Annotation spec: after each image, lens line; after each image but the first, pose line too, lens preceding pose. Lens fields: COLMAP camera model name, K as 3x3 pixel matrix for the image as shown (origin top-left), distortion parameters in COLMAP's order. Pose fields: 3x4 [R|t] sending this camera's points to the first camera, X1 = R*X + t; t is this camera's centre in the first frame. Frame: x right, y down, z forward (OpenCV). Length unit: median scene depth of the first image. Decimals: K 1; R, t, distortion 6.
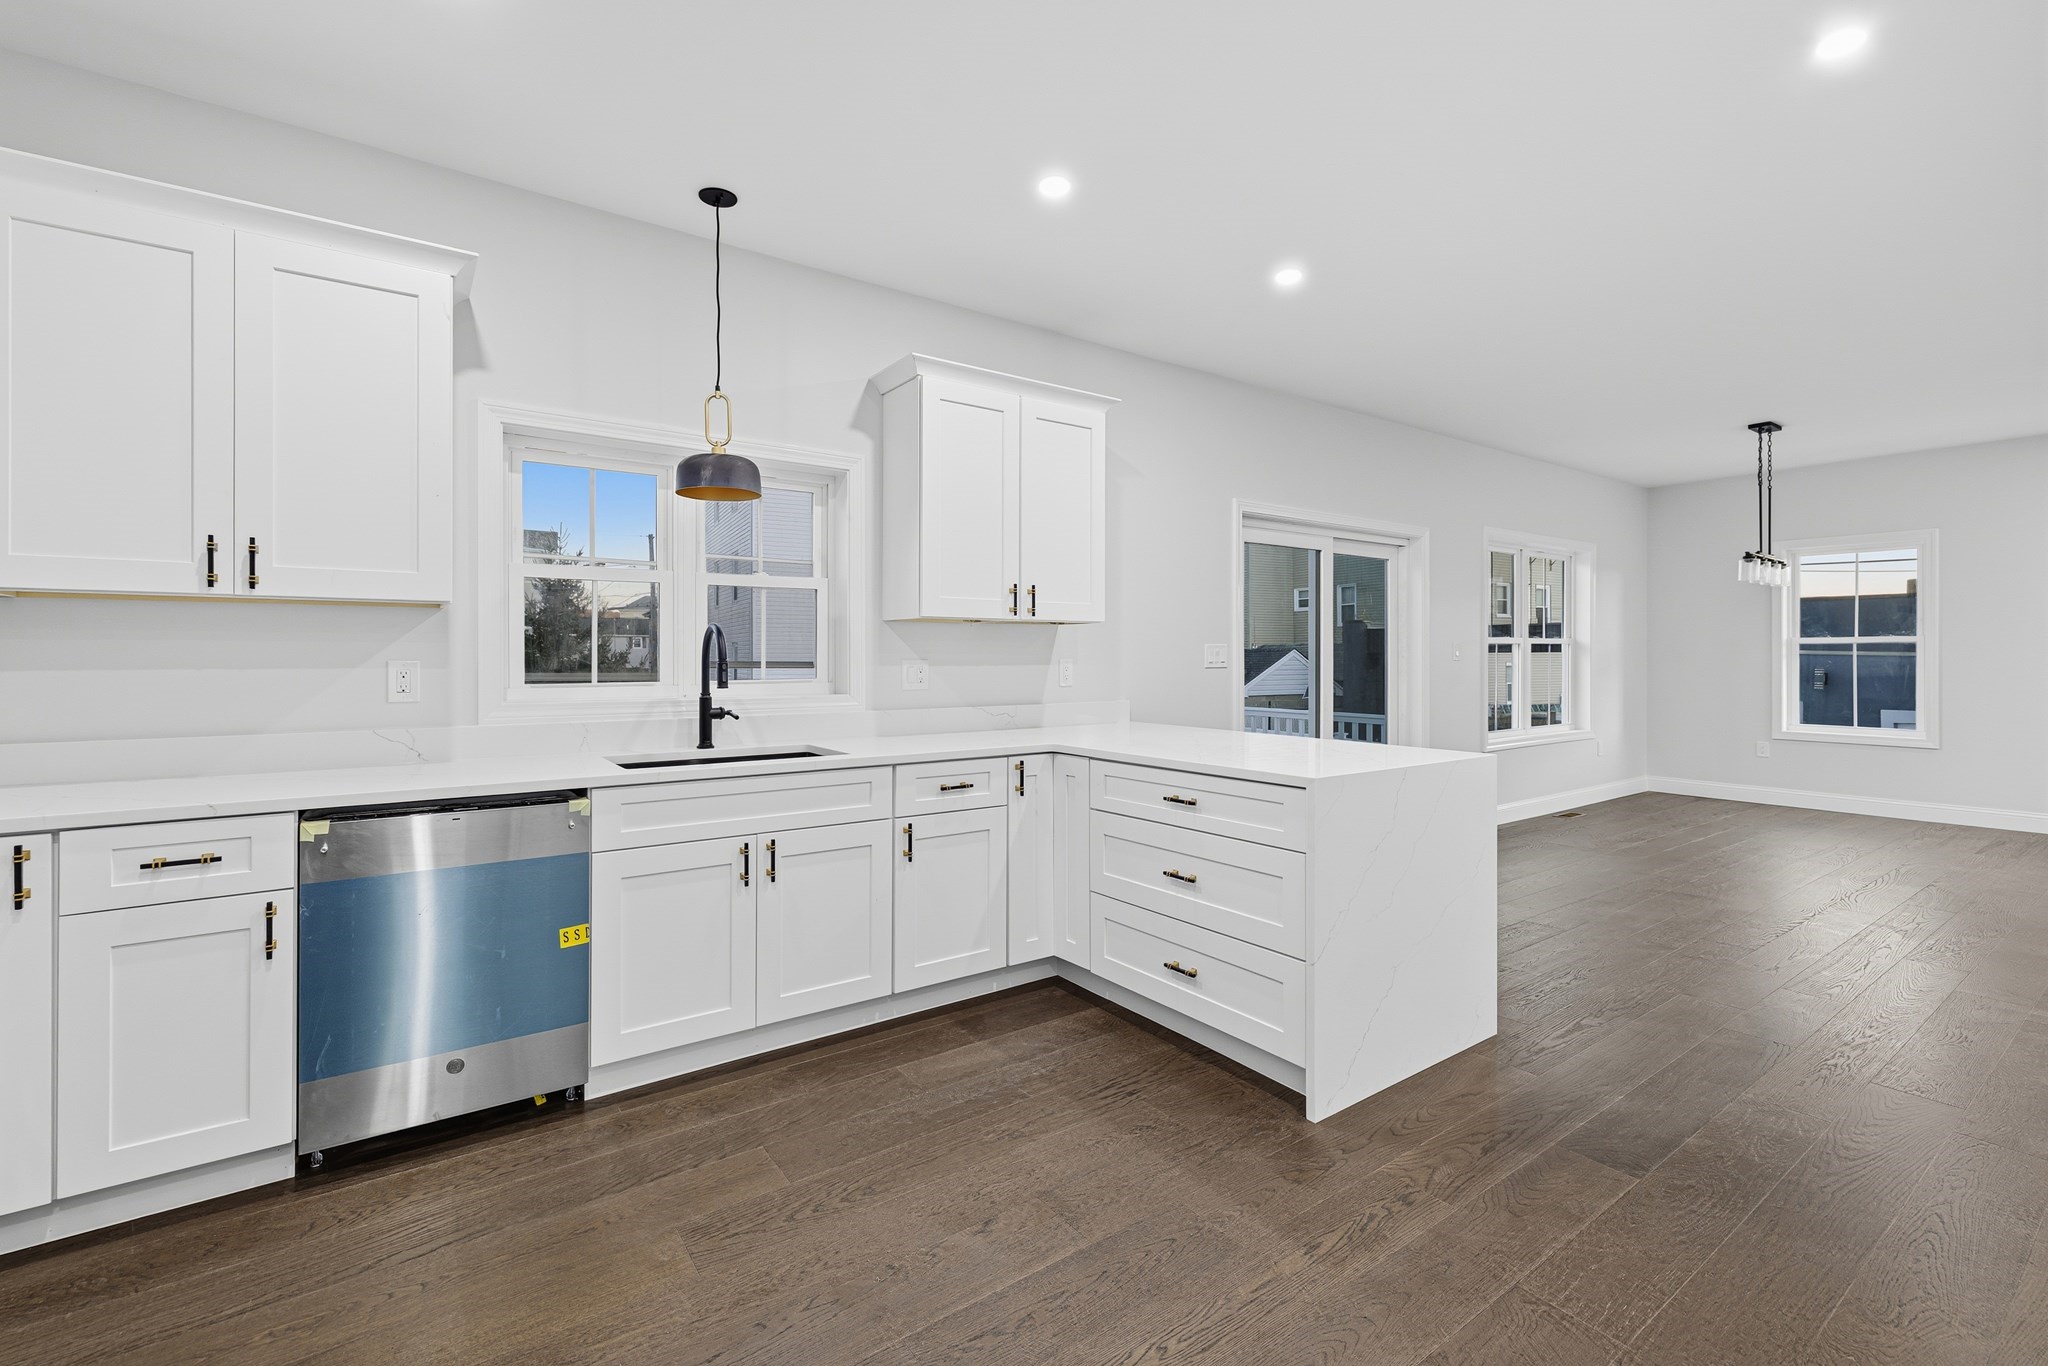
lens RADIAL K [[884.0, 0, 1014.7], [0, 884.0, 653.9], [0, 0, 1]] dist [0.000810, 0.000460]
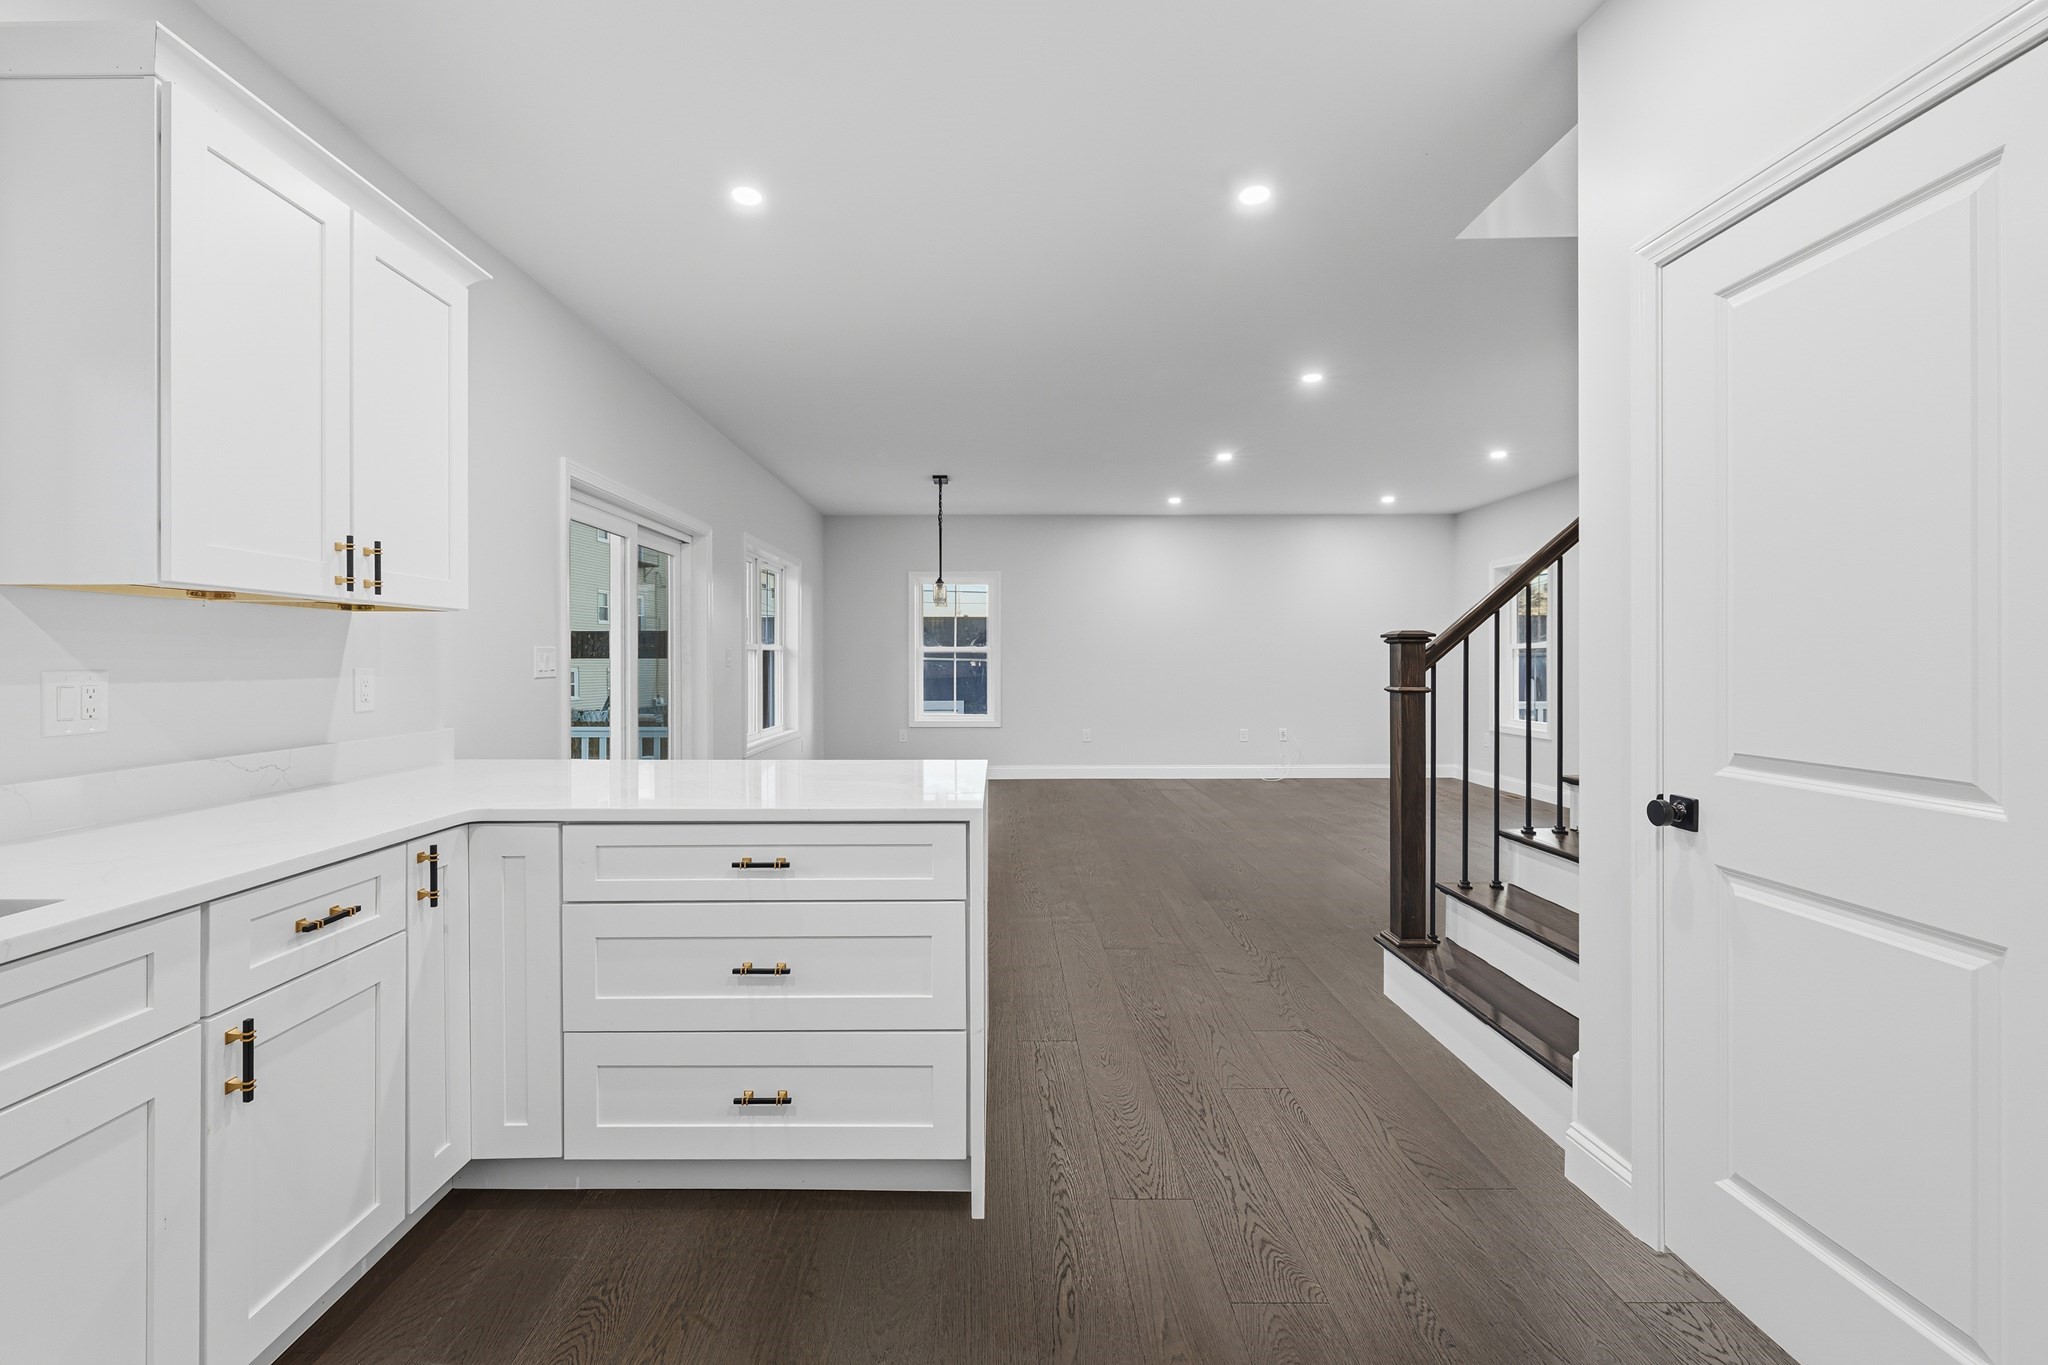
lens RADIAL K [[891.1, 0, 988.1], [0, 891.1, 665.9], [0, 0, 1]] dist [0.002059, 0.000332]
pose [[0.582295, -0.005007, 0.812962, -0.274952], [-0.000675, 0.999978, 0.006642, 0.000234], [-0.812977, -0.004416, 0.582279, 0.405755]]
